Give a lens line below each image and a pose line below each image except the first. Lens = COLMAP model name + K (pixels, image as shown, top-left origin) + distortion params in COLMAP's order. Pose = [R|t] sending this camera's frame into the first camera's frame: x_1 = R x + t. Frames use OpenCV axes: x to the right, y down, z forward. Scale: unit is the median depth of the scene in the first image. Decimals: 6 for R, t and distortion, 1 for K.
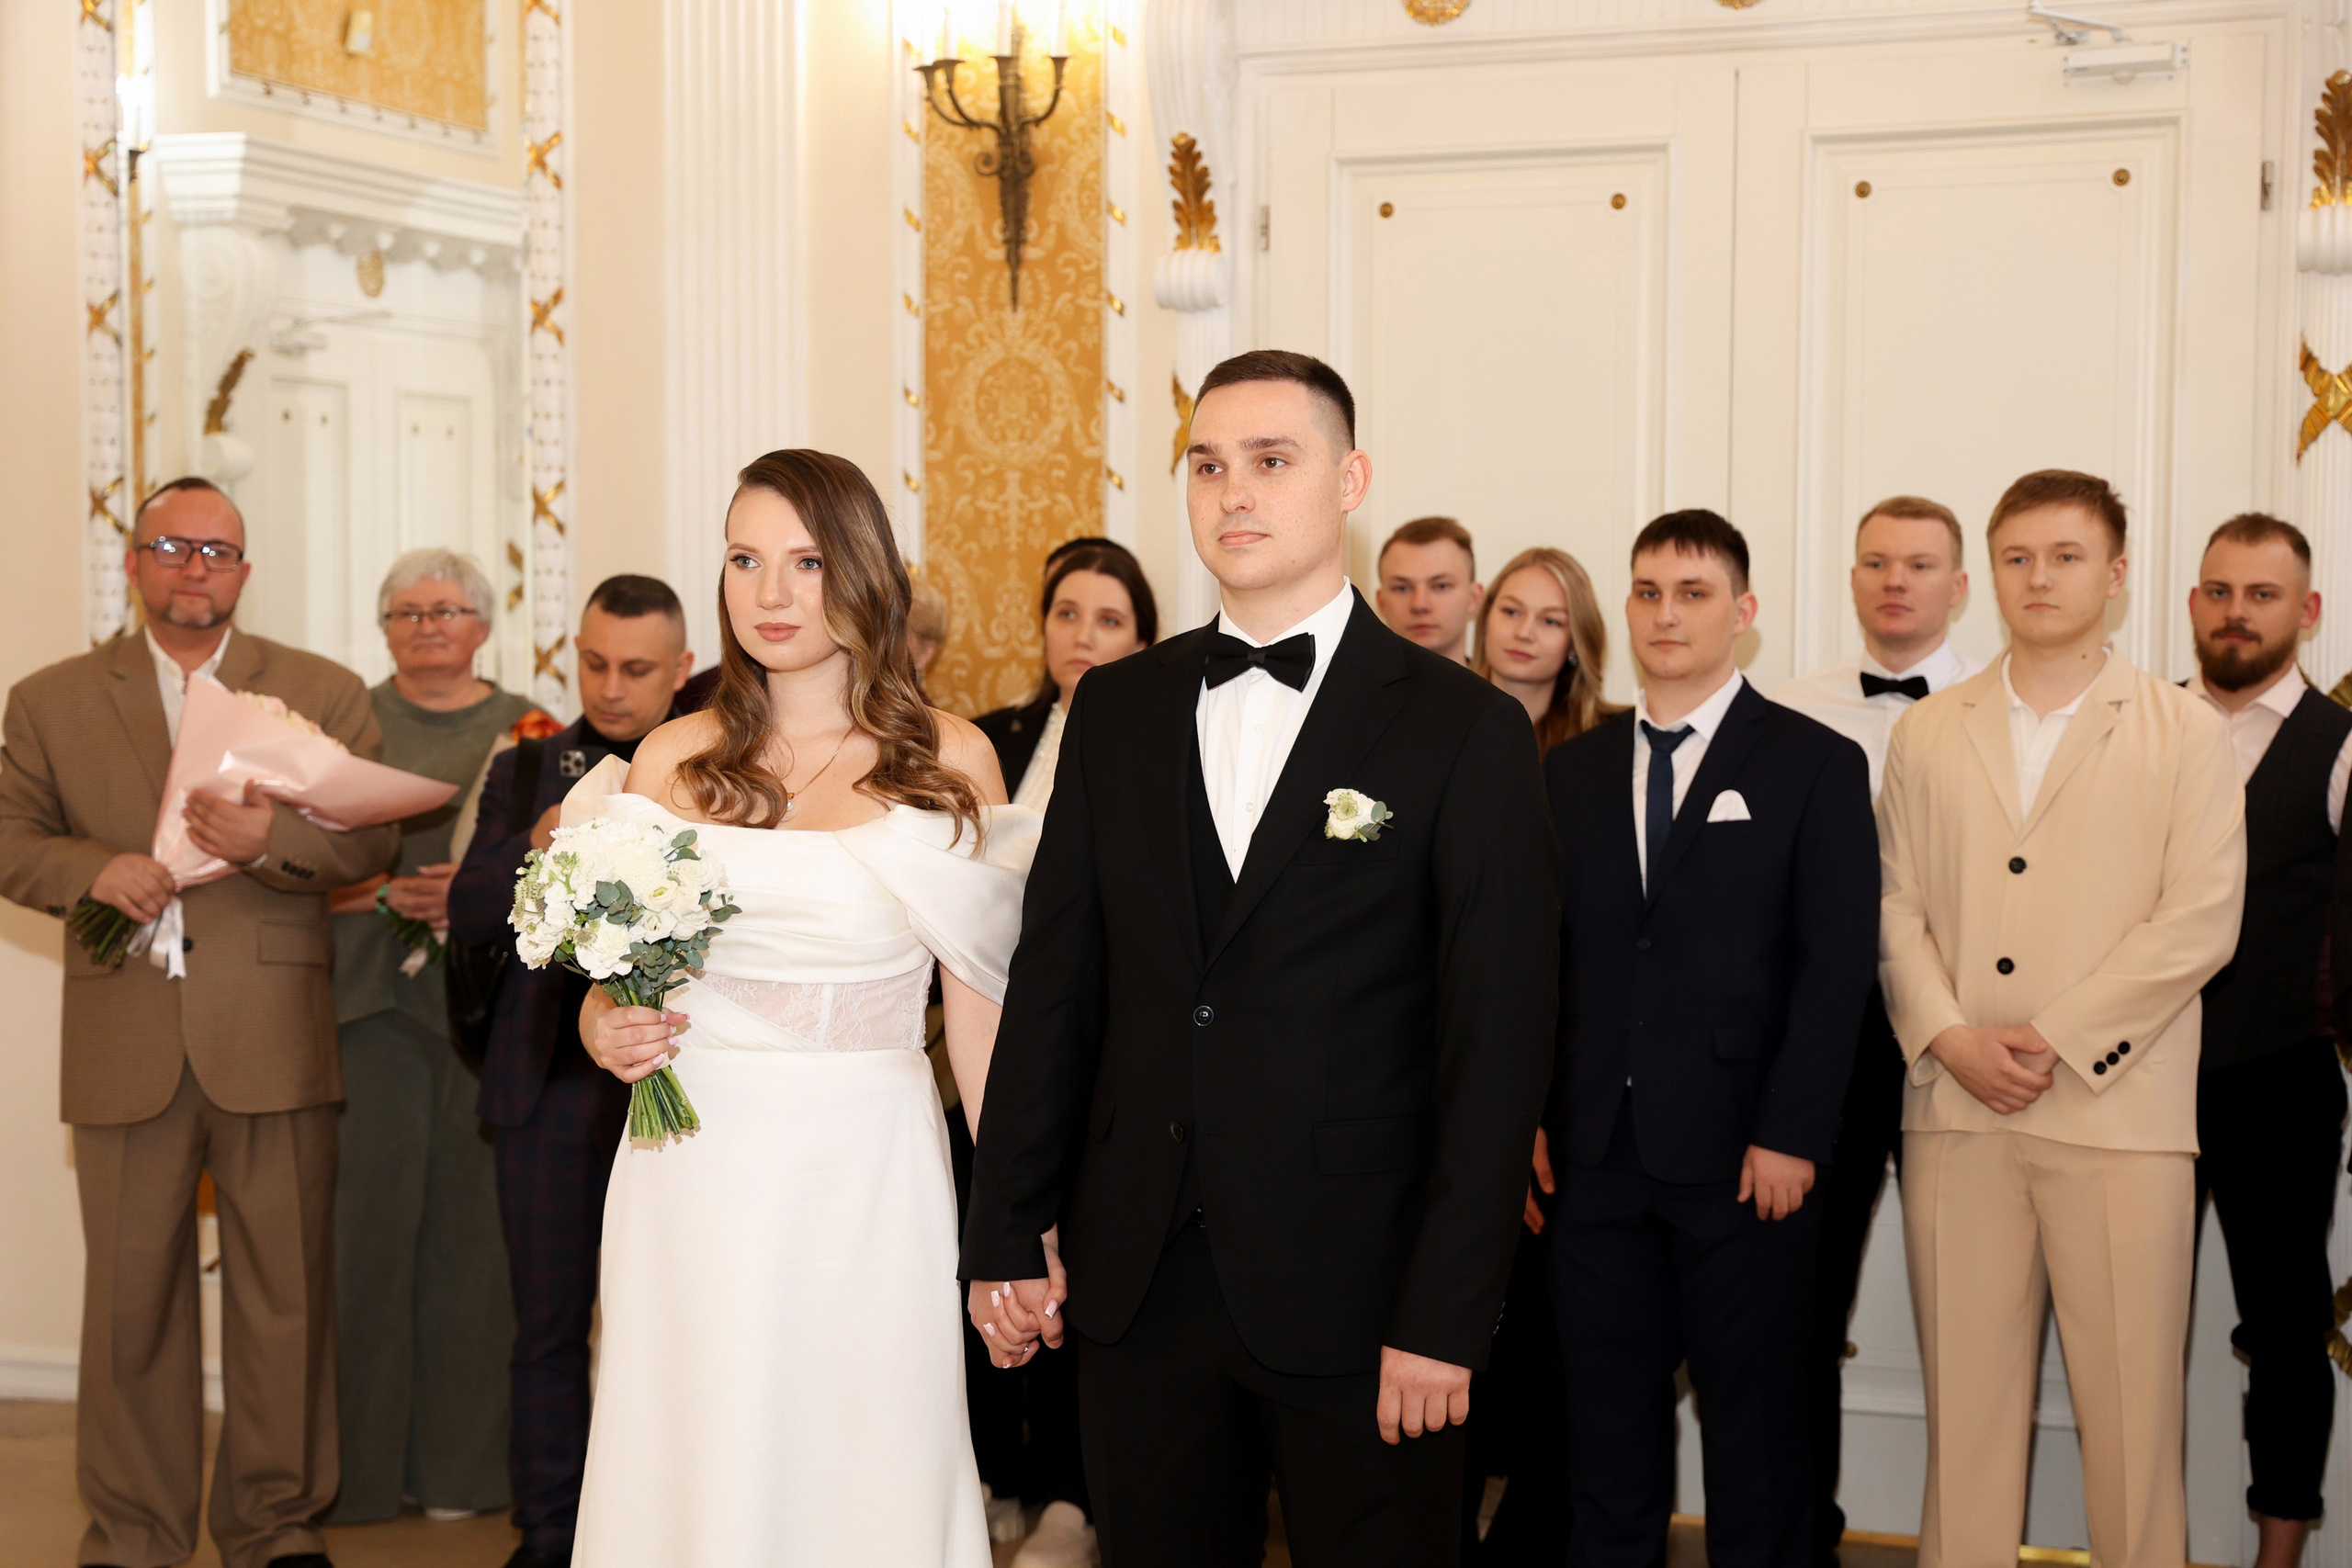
lens RADIAL K [[5056.0, 0, 1167.9], [0, 5056.0, 736.1], [0, 0, 1]] dist [0.540738, 0.000000]
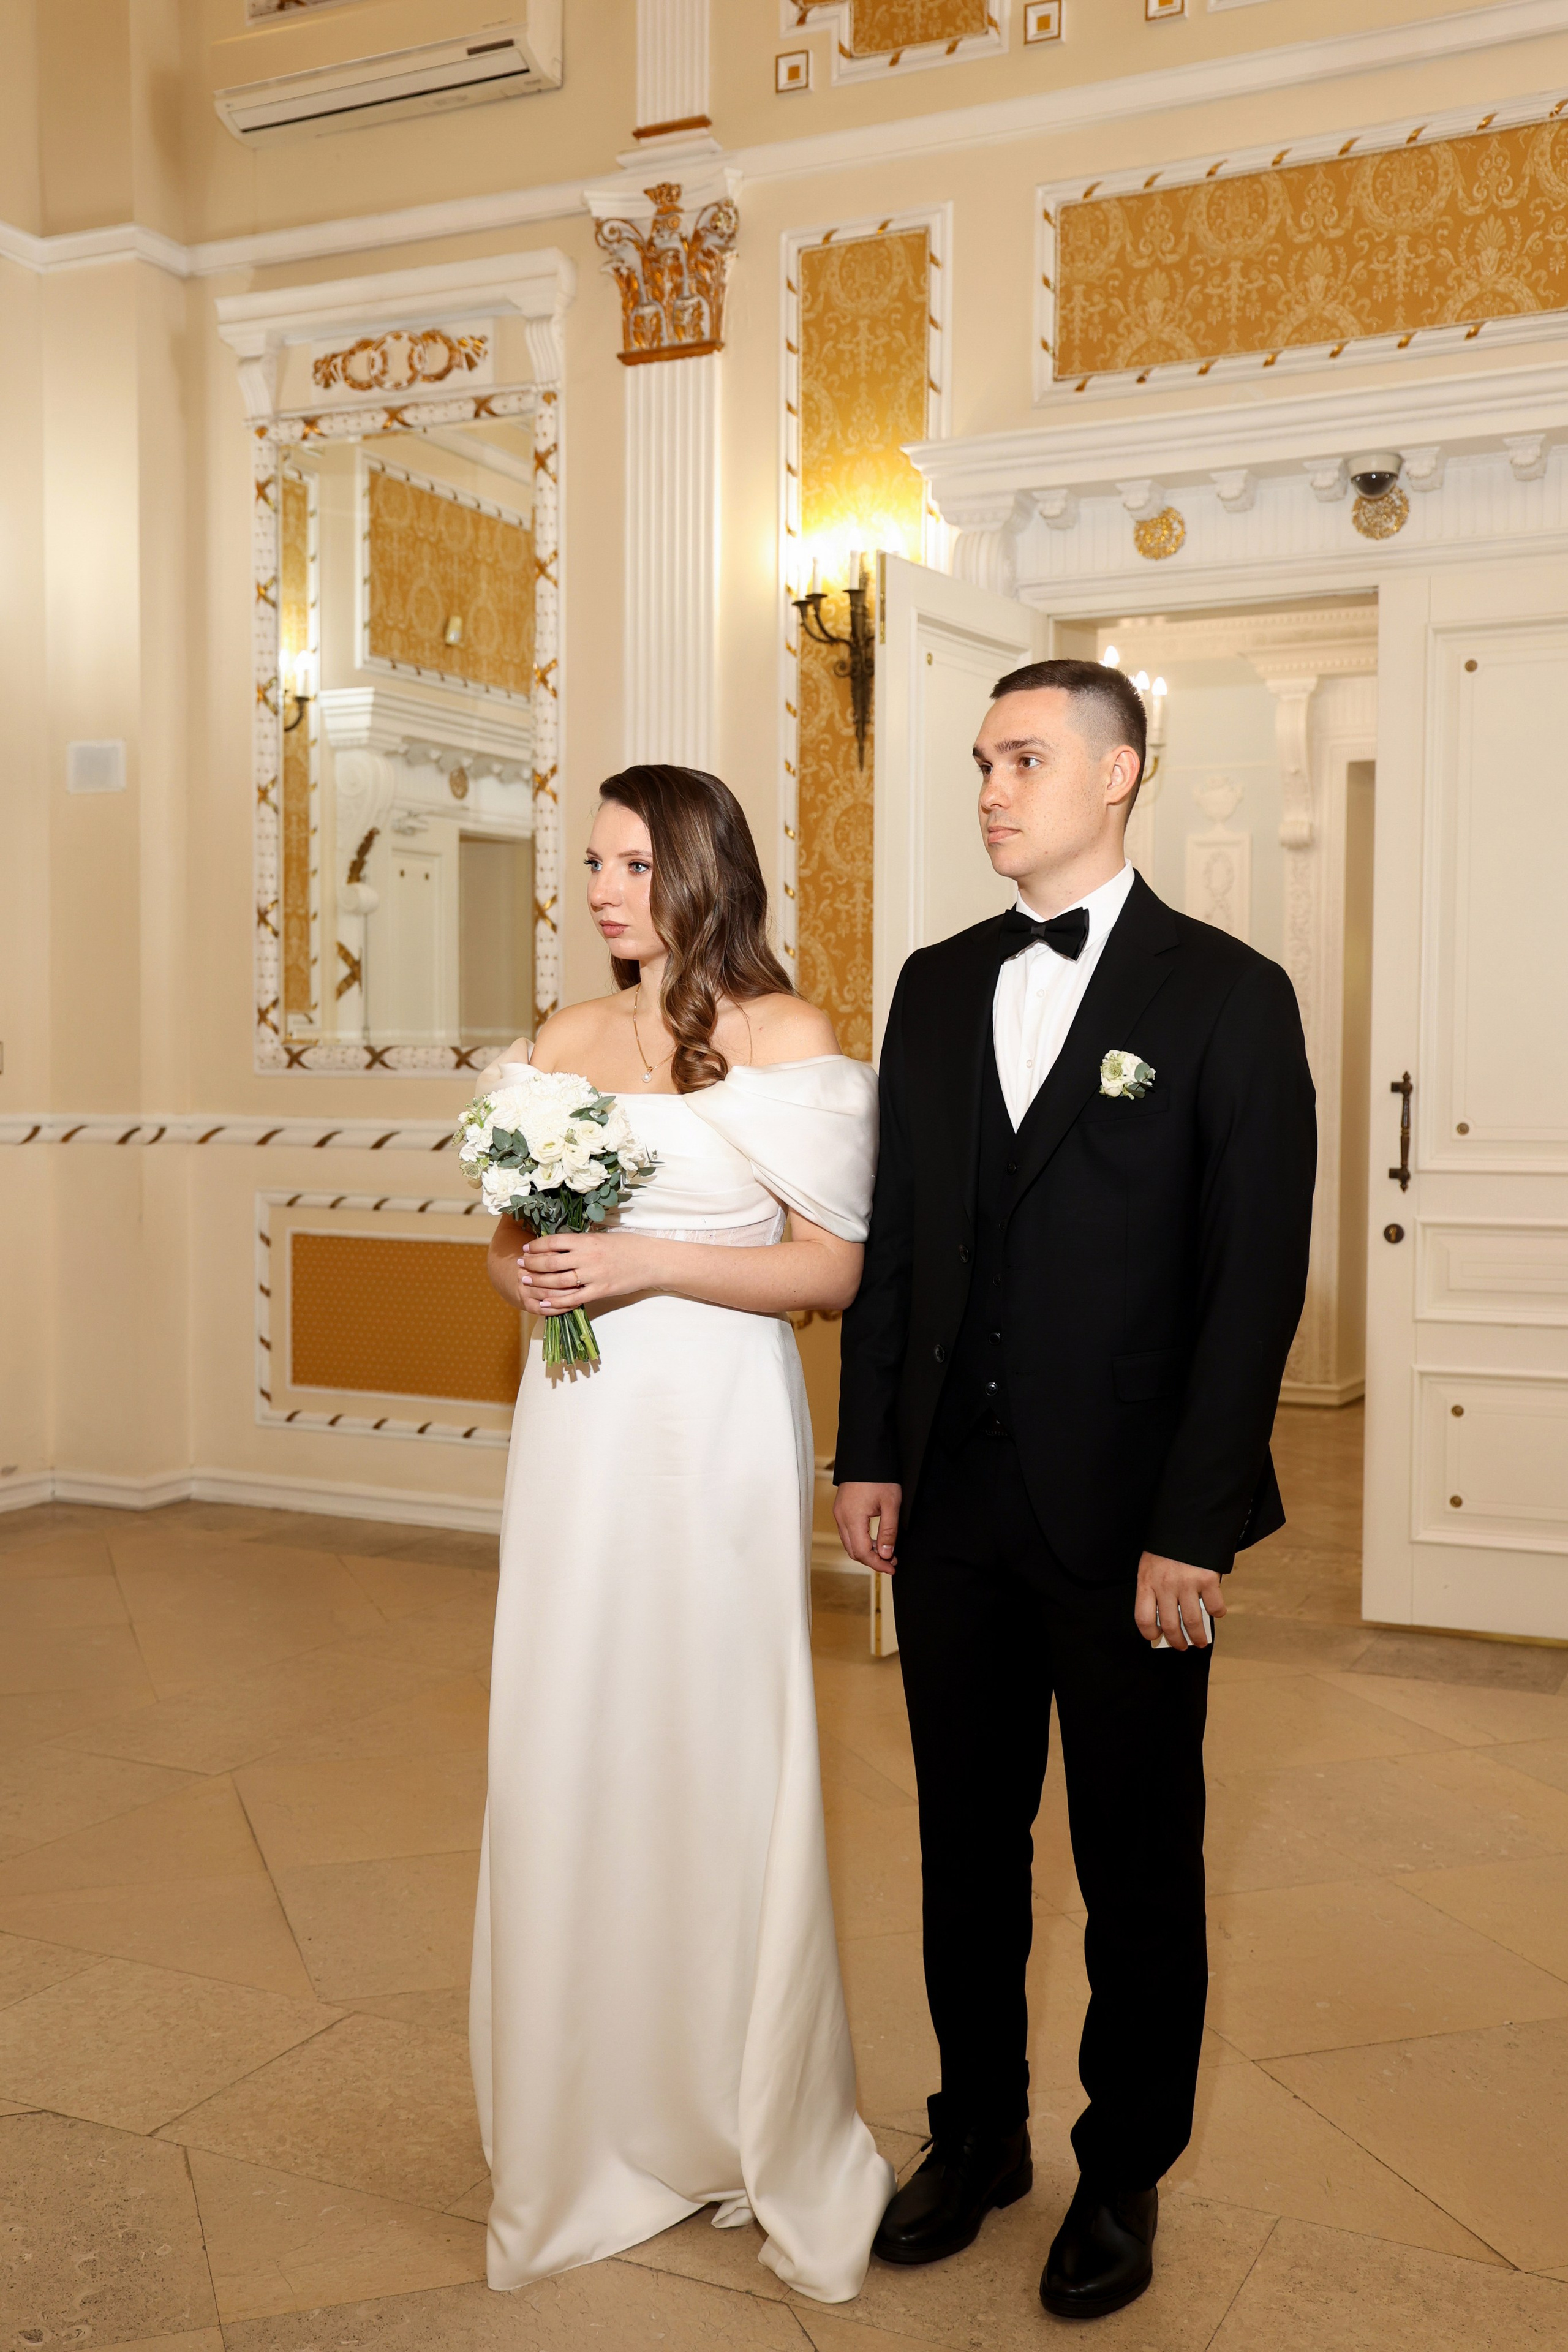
lens RADIAL K [[2647.1, 0, 745.7], [0, 2647.1, 1170.4], [0, 0, 1]] dist [0.056935, 0.000000]
pose [[0.996289, 0.004048, -0.085975, 0.002246], [-0.002603, 0.999853, 0.016918, 0.016838], [0.086031, -0.016631, 0.996154, 0.247705]]
